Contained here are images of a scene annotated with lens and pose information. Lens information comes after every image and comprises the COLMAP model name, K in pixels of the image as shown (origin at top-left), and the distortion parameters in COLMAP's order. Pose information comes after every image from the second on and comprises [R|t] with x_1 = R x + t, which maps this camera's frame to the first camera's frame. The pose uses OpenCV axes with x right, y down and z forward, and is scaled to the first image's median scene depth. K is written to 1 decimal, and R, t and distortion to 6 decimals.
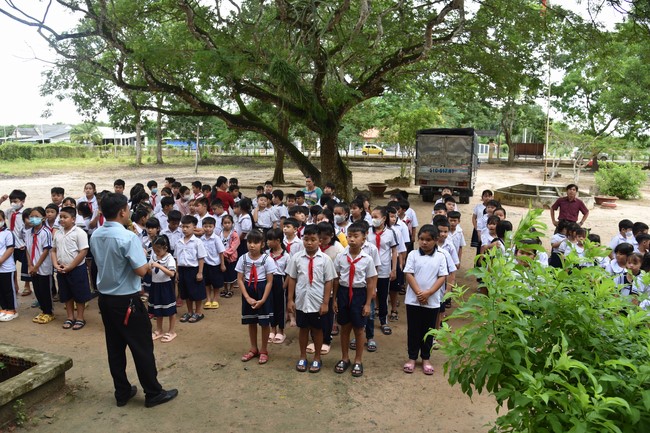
lens RADIAL K [[502.0, 0, 325.0], [0, 502.0, 216.5], [0, 0, 1]] dist [-0.107204, 0.092671]
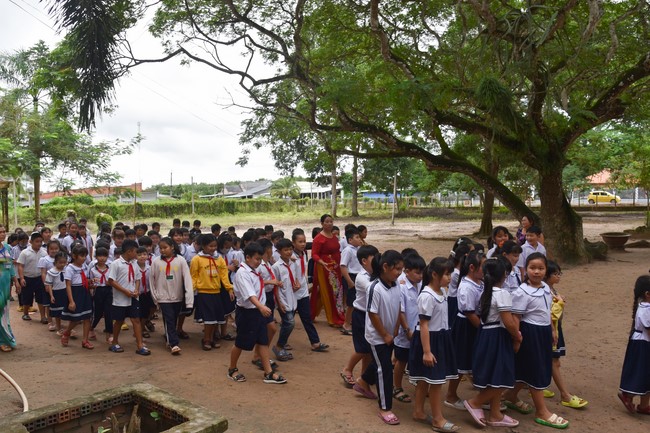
lens RADIAL K [[502.0, 0, 325.0], [0, 502.0, 216.5], [0, 0, 1]] dist [-0.107204, 0.092671]
pose [[0.924462, -0.020604, -0.380717, -0.022632], [-0.034068, 0.990081, -0.136306, 0.025677], [0.379749, 0.138980, 0.914590, 0.105936]]
